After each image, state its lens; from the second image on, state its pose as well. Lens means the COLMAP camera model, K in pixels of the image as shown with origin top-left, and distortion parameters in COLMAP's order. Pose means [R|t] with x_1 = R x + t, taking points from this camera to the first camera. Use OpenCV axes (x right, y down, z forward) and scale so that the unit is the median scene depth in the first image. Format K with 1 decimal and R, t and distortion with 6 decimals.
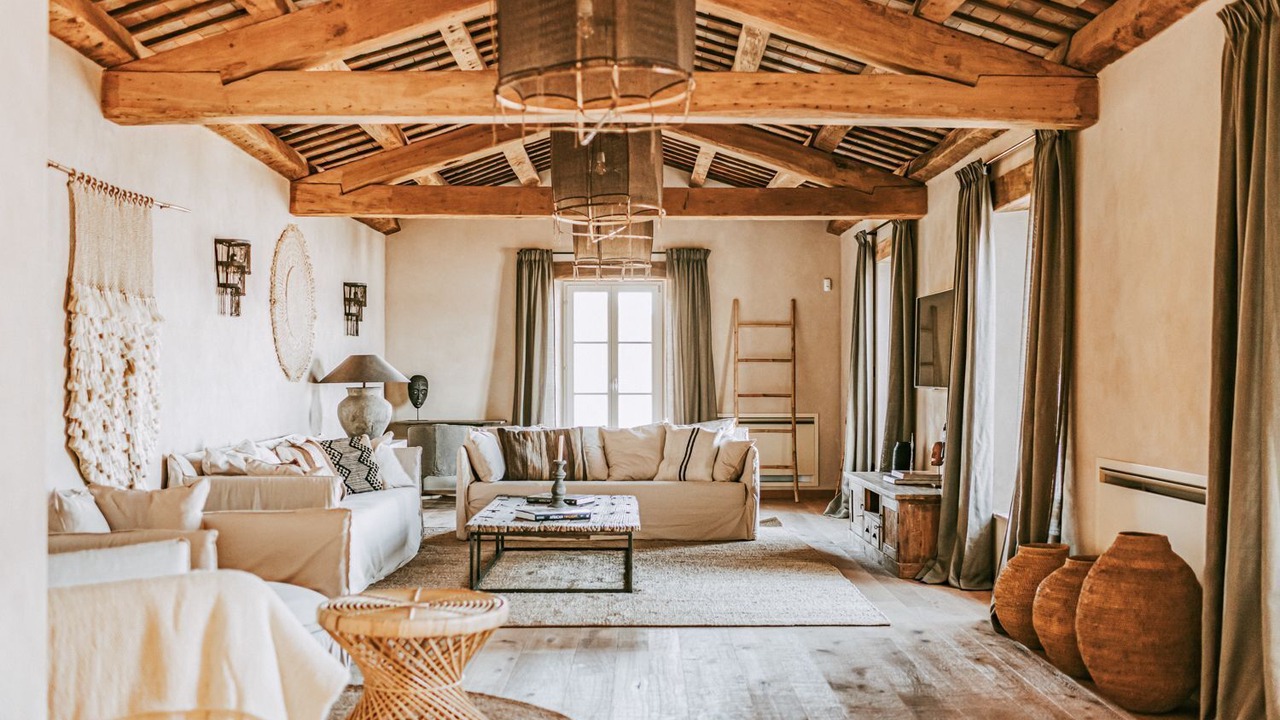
lens RADIAL K [[1253.5, 0, 640.0], [0, 1253.5, 360.0], [0, 0, 1]] dist [0.002526, 0.005148]
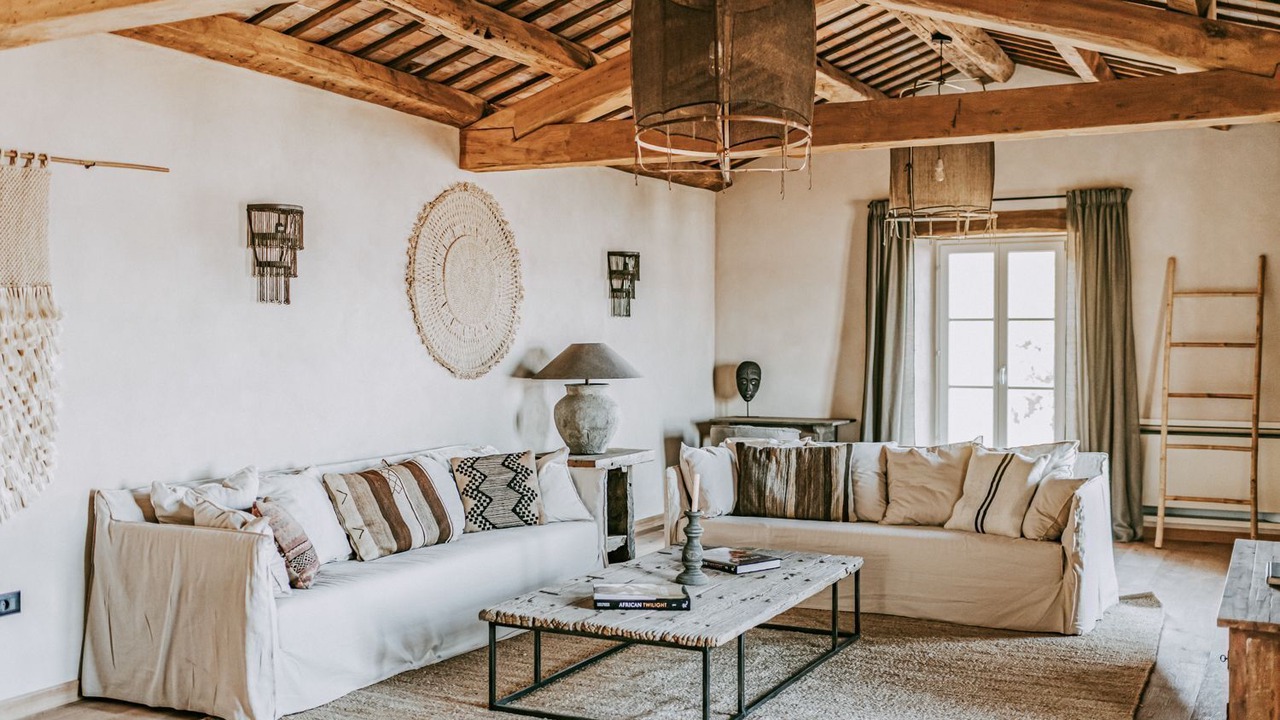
lens RADIAL K [[1253.4, 0, 640.0], [0, 1253.4, 360.0], [0, 0, 1]] dist [-0.018317, 0.029305]
pose [[0.888450, 0.009691, -0.458871, 0.178217], [0.003955, 0.999578, 0.028767, -0.016482], [0.458957, -0.027373, 0.888037, 0.316641]]
